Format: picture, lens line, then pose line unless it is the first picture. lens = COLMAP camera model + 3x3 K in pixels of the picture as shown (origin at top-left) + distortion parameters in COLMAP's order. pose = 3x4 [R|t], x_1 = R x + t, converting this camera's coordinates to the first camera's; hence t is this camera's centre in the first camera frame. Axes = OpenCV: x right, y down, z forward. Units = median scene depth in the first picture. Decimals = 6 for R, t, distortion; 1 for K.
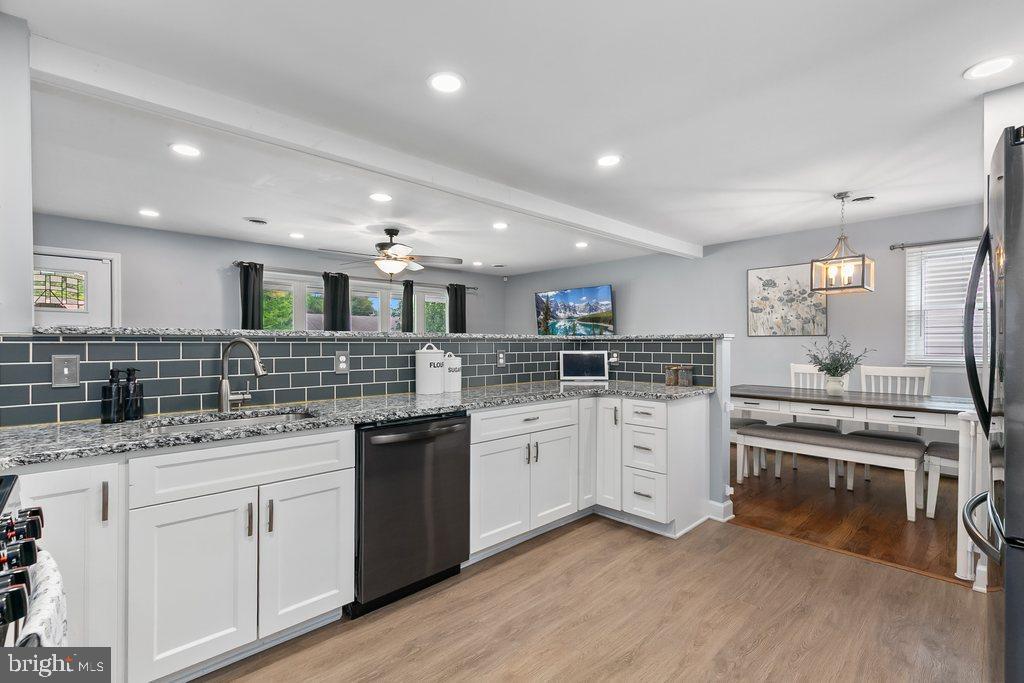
lens RADIAL K [[462.4, 0, 517.8], [0, 462.4, 345.8], [0, 0, 1]] dist [0.010924, -0.002397]
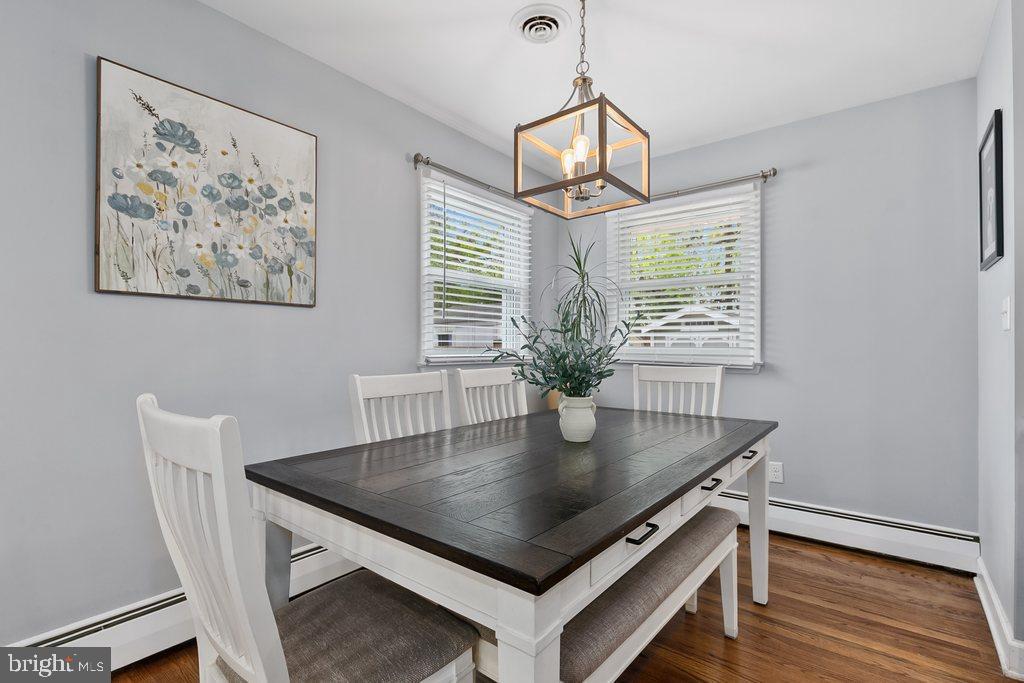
lens RADIAL K [[482.3, 0, 509.4], [0, 482.3, 345.4], [0, 0, 1]] dist [-0.004644, 0.000100]
pose [[-0.112744, 0.003722, 0.993617, 0.249126], [0.006667, 0.999973, -0.002989, 0.021350], [-0.993602, 0.006288, -0.112766, 1.105989]]
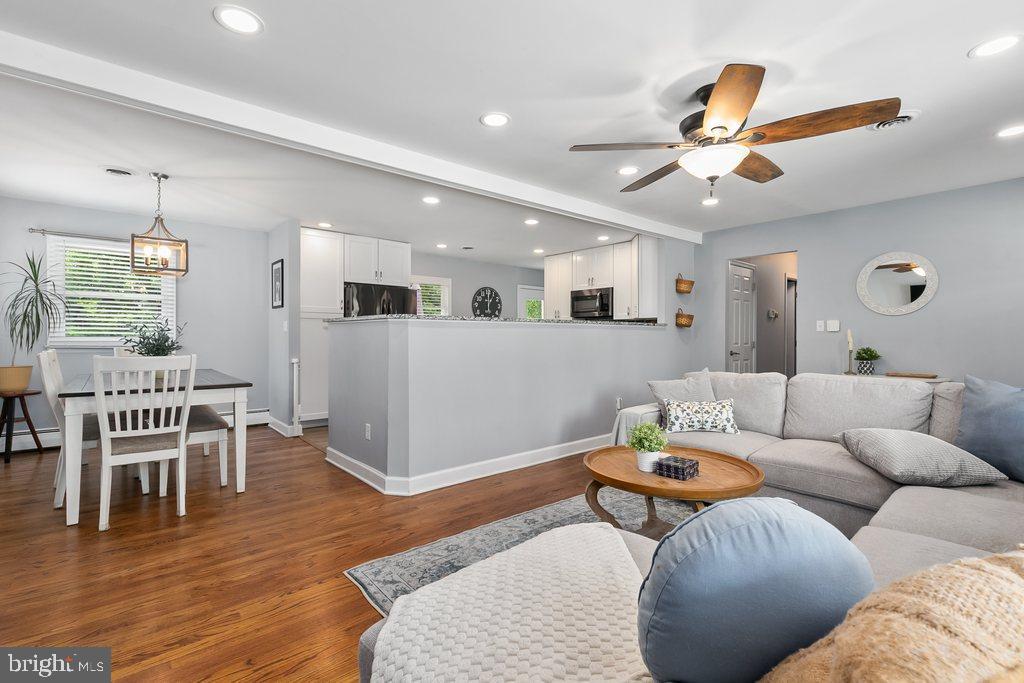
lens RADIAL K [[462.4, 0, 507.7], [0, 462.4, 337.4], [0, 0, 1]] dist [0.010924, -0.002397]
pose [[-0.996765, -0.004350, 0.080258, -0.125998], [-0.003579, 0.999946, 0.009744, 0.010067], [-0.080296, 0.009425, -0.996726, 1.913828]]
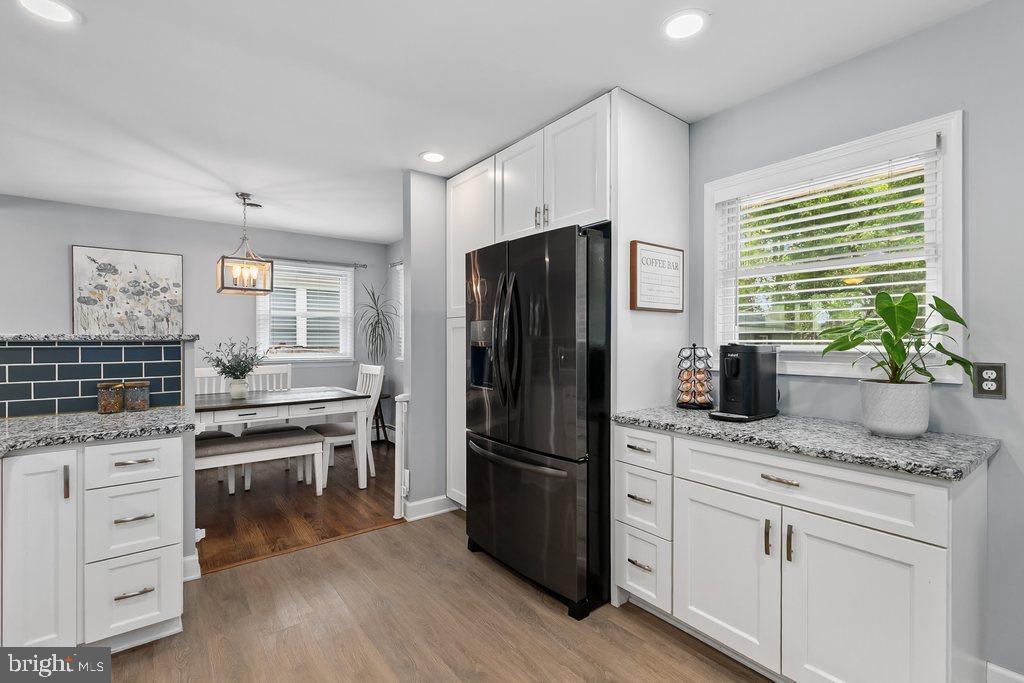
lens RADIAL K [[462.4, 0, 502.6], [0, 462.4, 341.2], [0, 0, 1]] dist [0.010924, -0.002397]
pose [[0.129558, -0.003065, 0.991567, -0.211625], [0.008021, 0.999966, 0.002043, -0.010236], [-0.991539, 0.007689, 0.129578, 0.319948]]
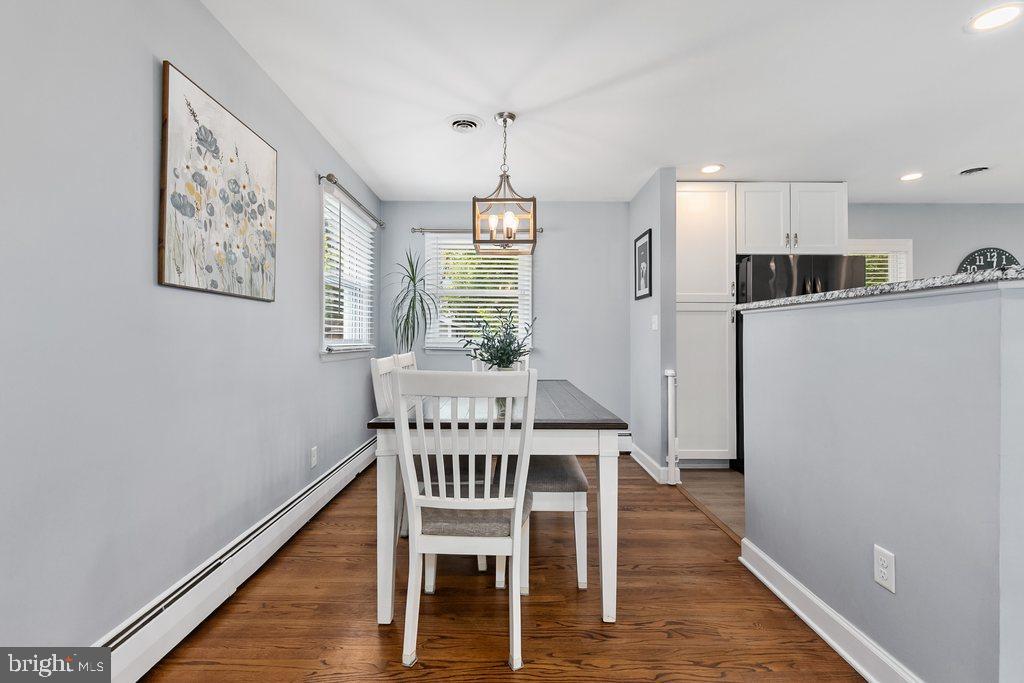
lens RADIAL K [[462.4, 0, 512.7], [0, 462.4, 331.7], [0, 0, 1]] dist [0.010924, -0.002397]
pose [[-0.715879, 0.007789, 0.698181, 0.182878], [0.003170, 0.999964, -0.007905, 0.018055], [-0.698217, -0.003446, -0.715878, 1.492270]]
